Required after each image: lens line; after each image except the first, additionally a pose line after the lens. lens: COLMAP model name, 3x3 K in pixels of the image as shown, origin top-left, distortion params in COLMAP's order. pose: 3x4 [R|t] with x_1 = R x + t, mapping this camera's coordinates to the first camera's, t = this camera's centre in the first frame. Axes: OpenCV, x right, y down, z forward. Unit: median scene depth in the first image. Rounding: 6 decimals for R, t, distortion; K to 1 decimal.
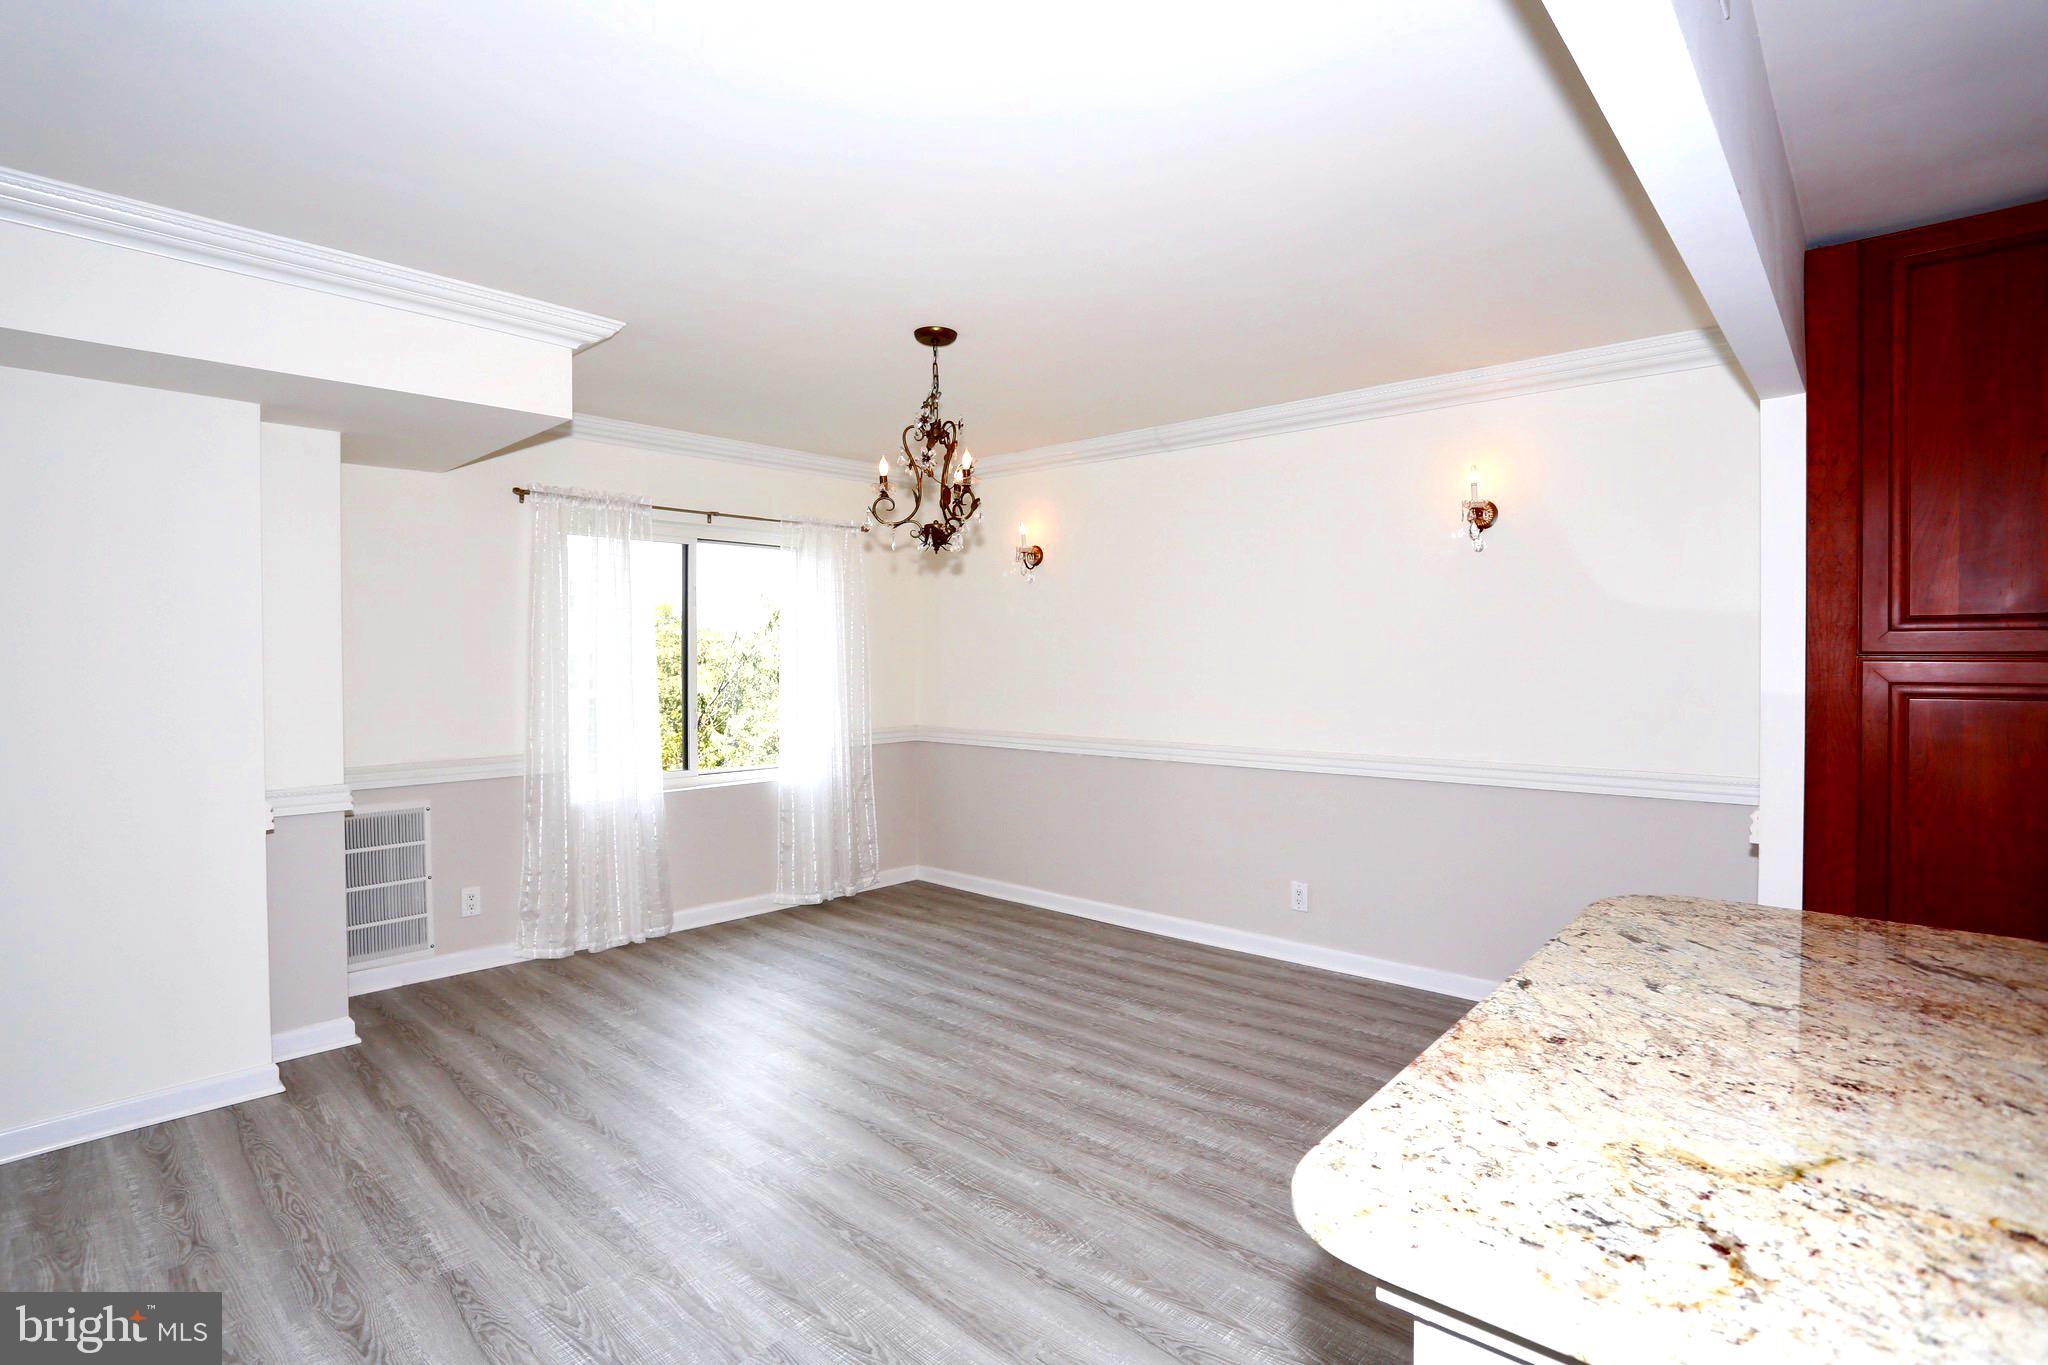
lens RADIAL K [[998.4, 0, 1002.9], [0, 998.4, 654.9], [0, 0, 1]] dist [-0.063416, 0.023051]
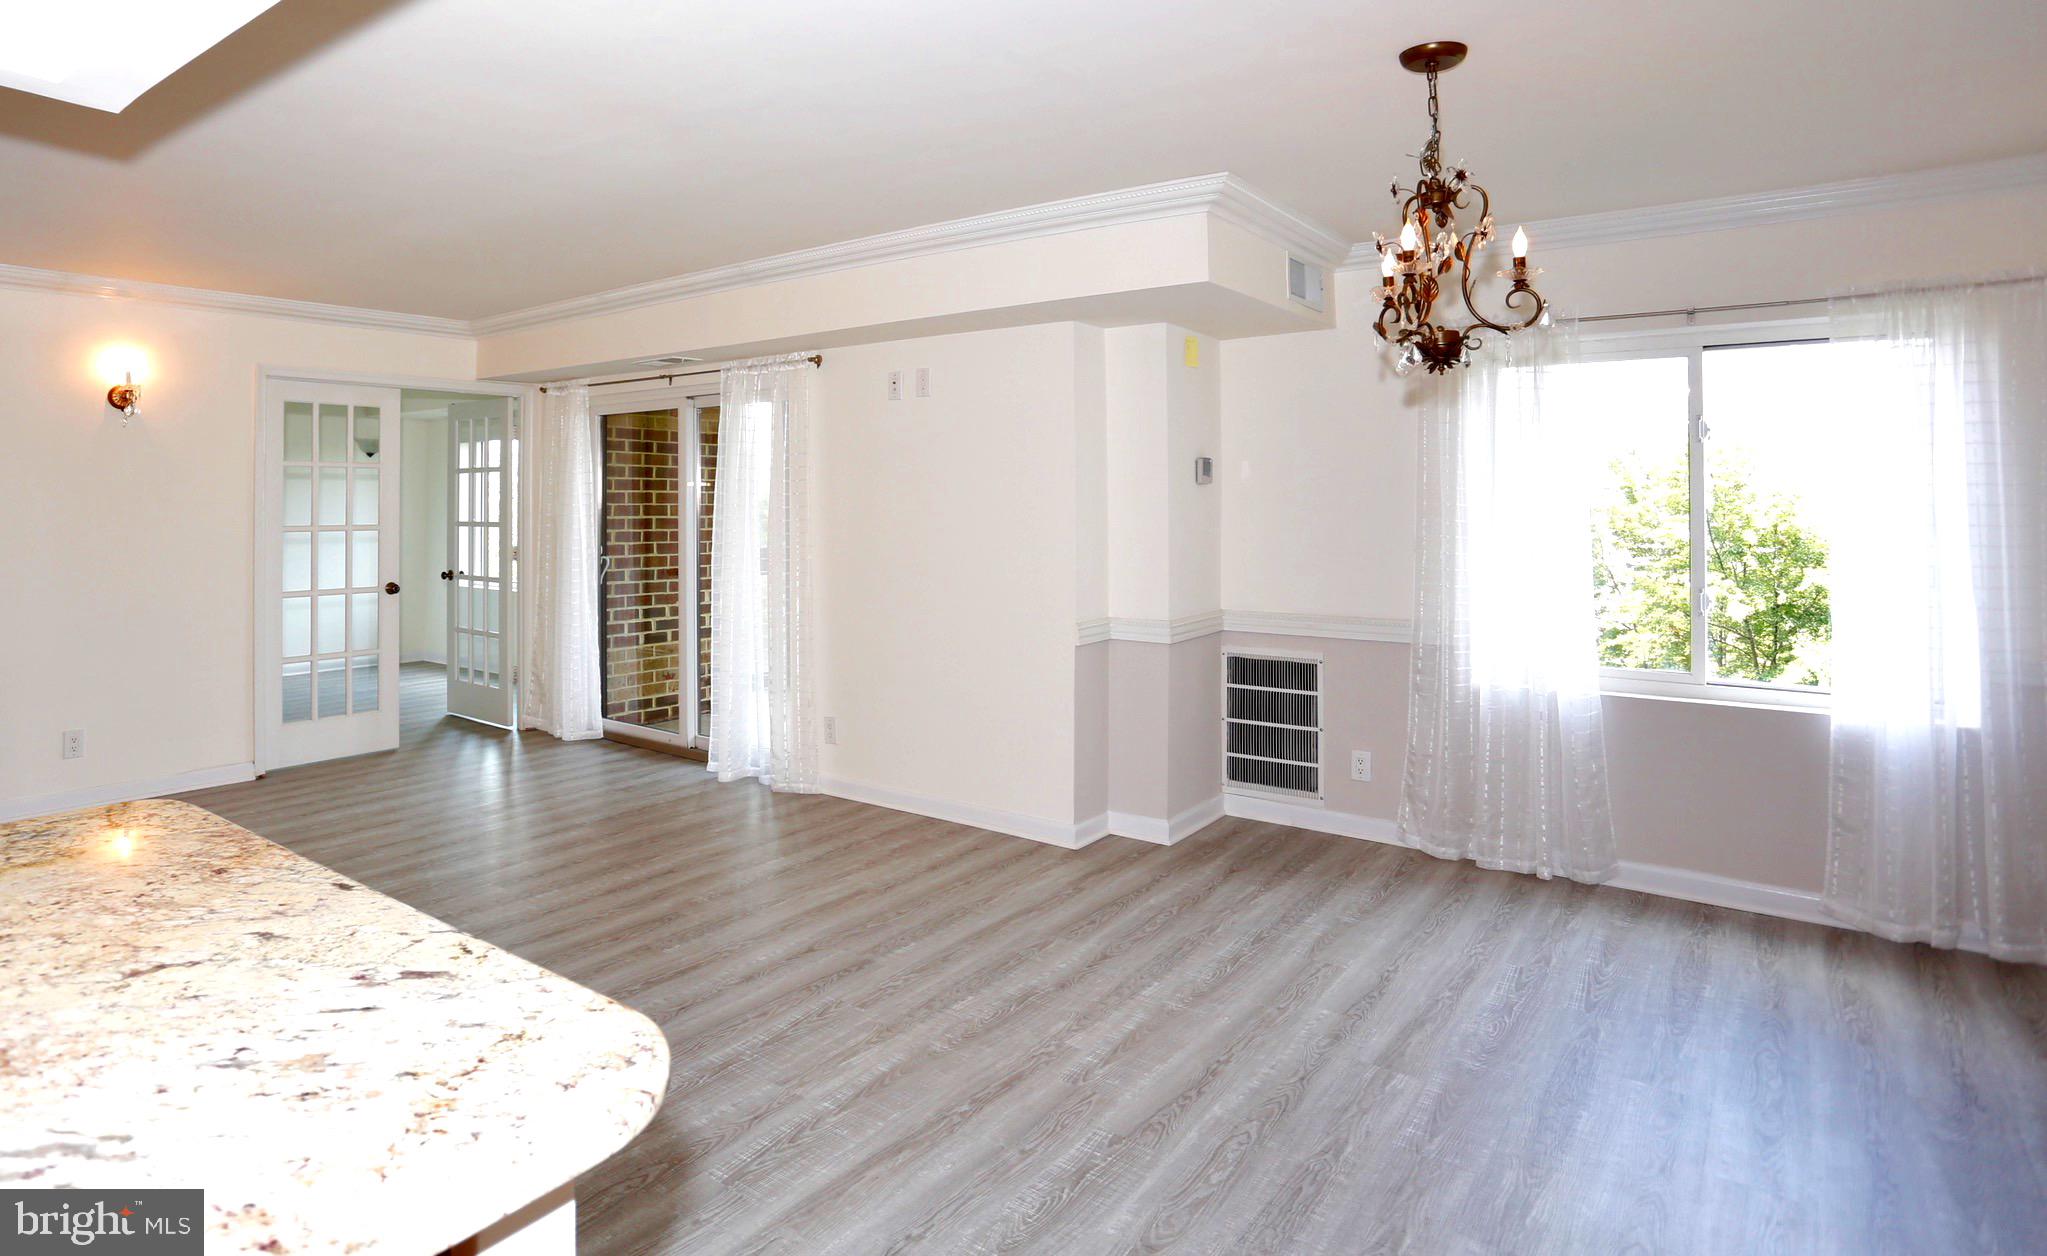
lens RADIAL K [[1131.2, 0, 897.3], [0, 1131.2, 466.1], [0, 0, 1]] dist [-0.037904, 0.007256]
pose [[0.069054, -0.023813, -0.997329, 0.609440], [-0.000105, 0.999715, -0.023877, -0.019188], [0.997613, 0.001753, 0.069032, 0.532564]]
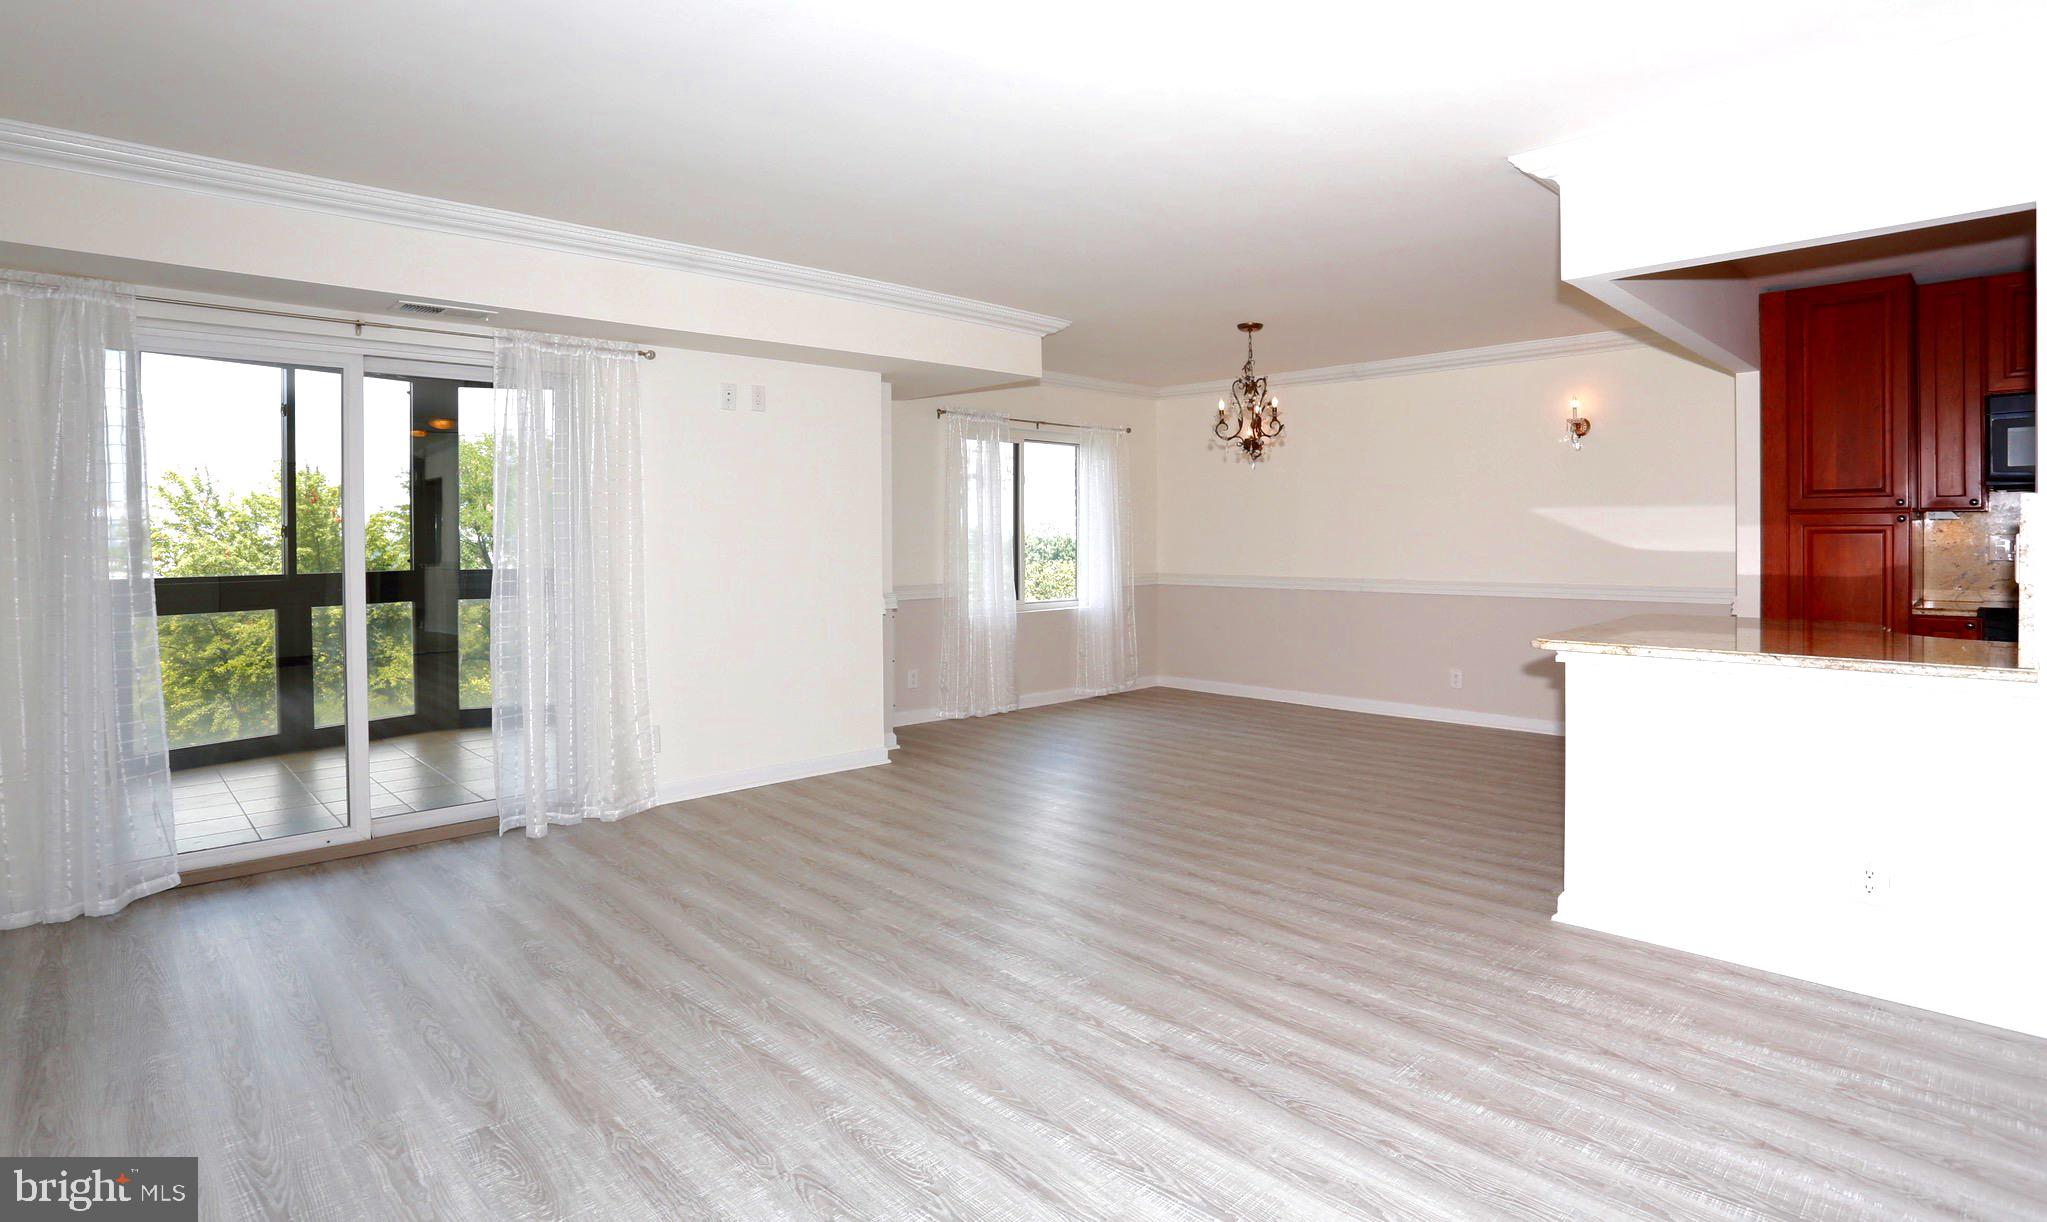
lens RADIAL K [[1007.0, 0, 1029.1], [0, 1007.0, 531.1], [0, 0, 1]] dist [-0.046446, 0.006291]
pose [[0.998450, -0.001463, -0.055633, -0.319857], [0.001282, 0.999994, -0.003290, 0.029106], [0.055637, 0.003214, 0.998446, -0.666133]]
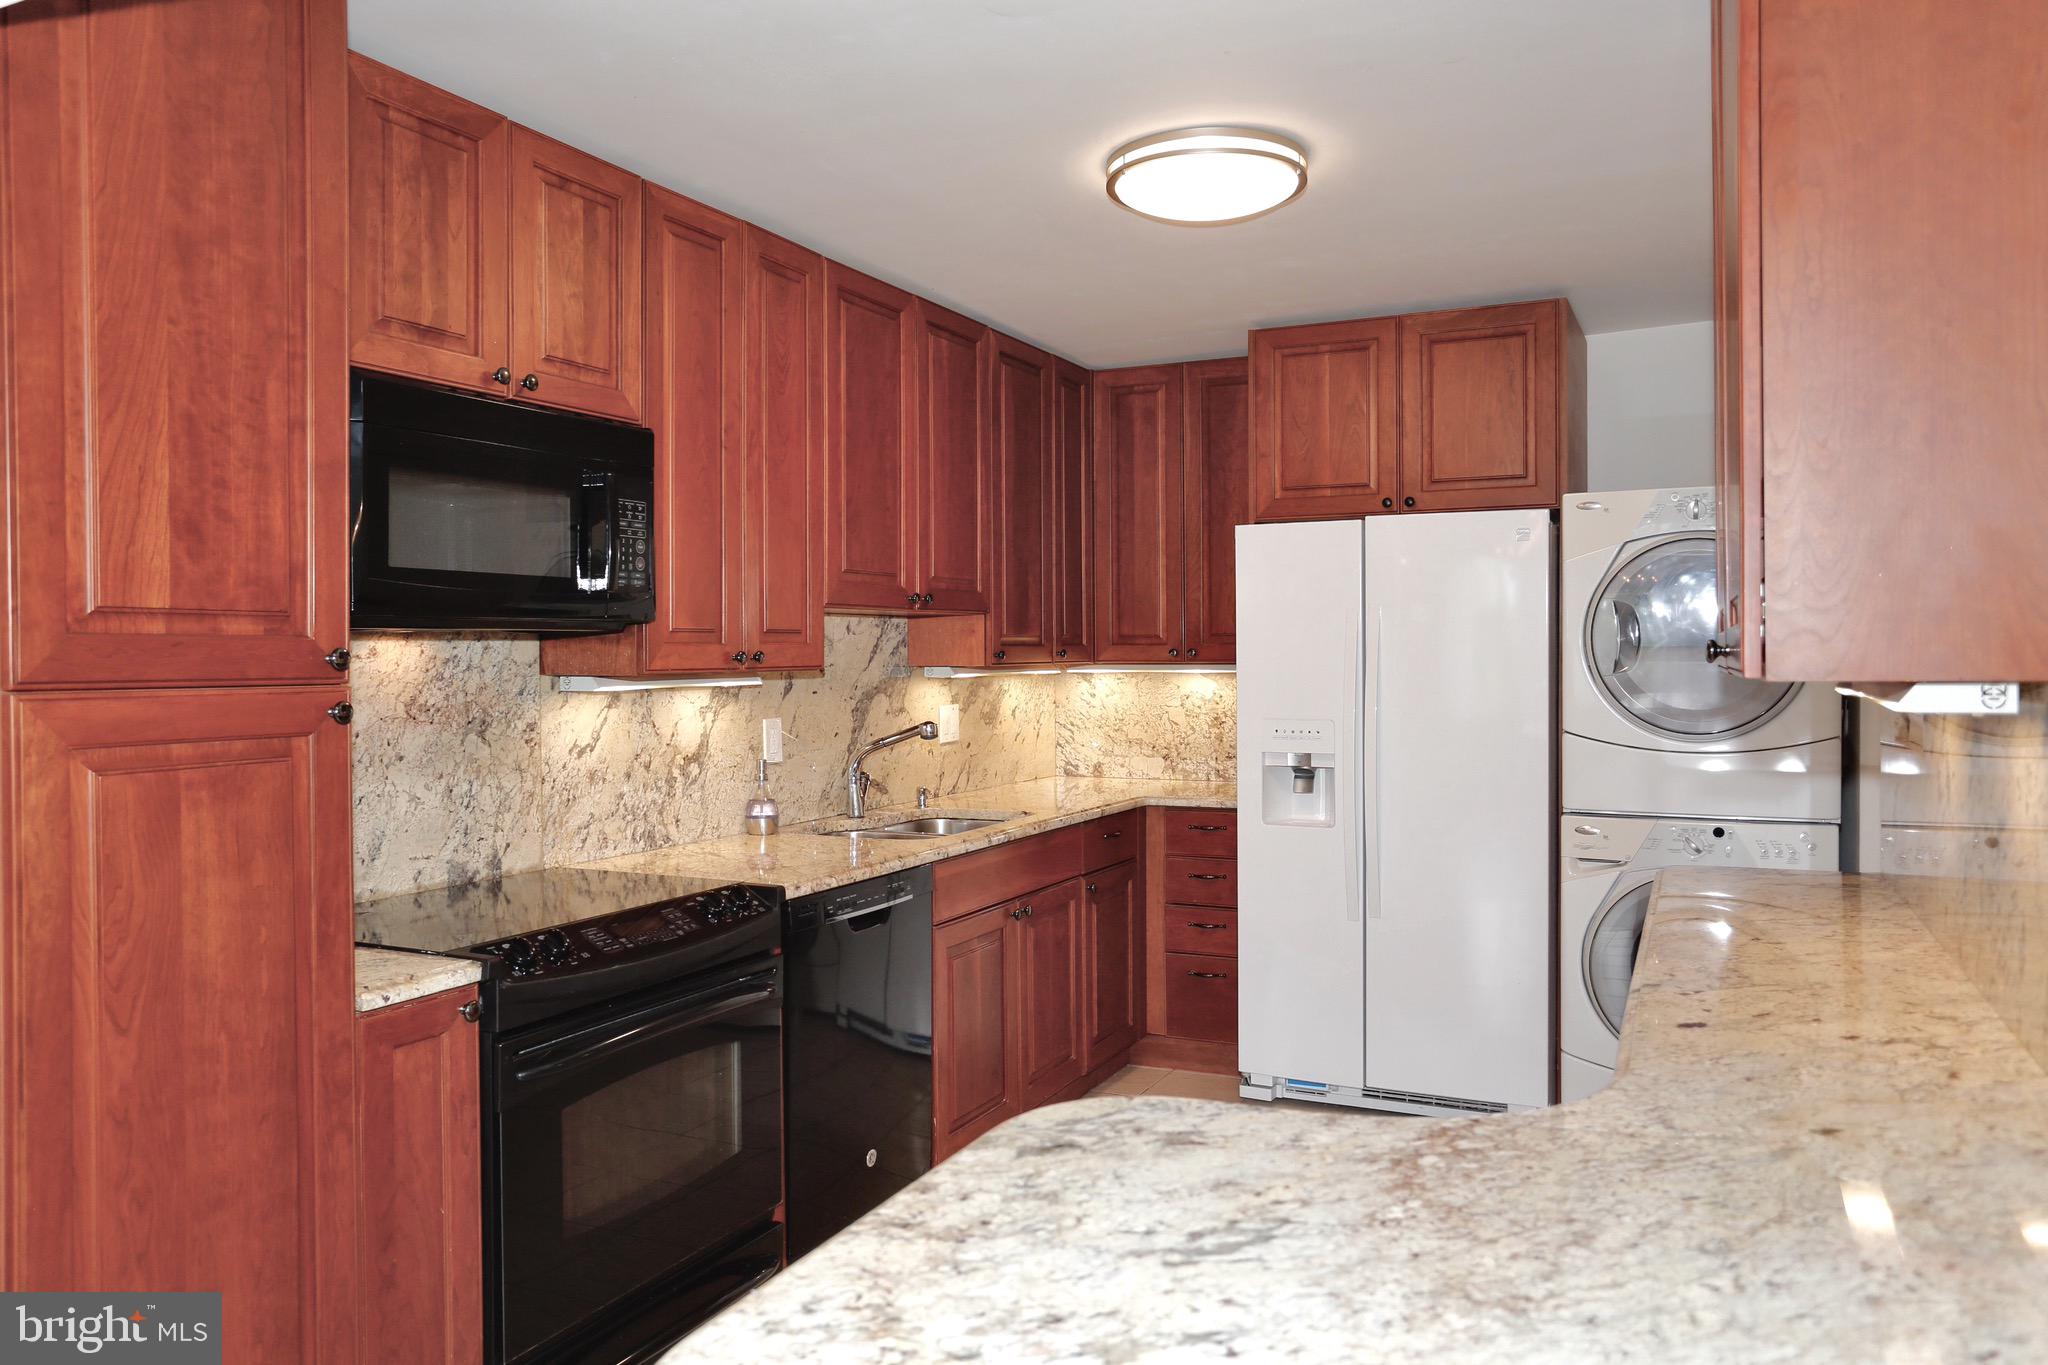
lens RADIAL K [[1459.6, 0, 997.2], [0, 1459.6, 671.6], [0, 0, 1]] dist [-0.021453, 0.003149]
pose [[-0.290047, -0.004499, 0.957002, 0.072965], [0.007787, 0.999945, 0.007061, -0.005444], [-0.956981, 0.009500, -0.289996, 0.503916]]
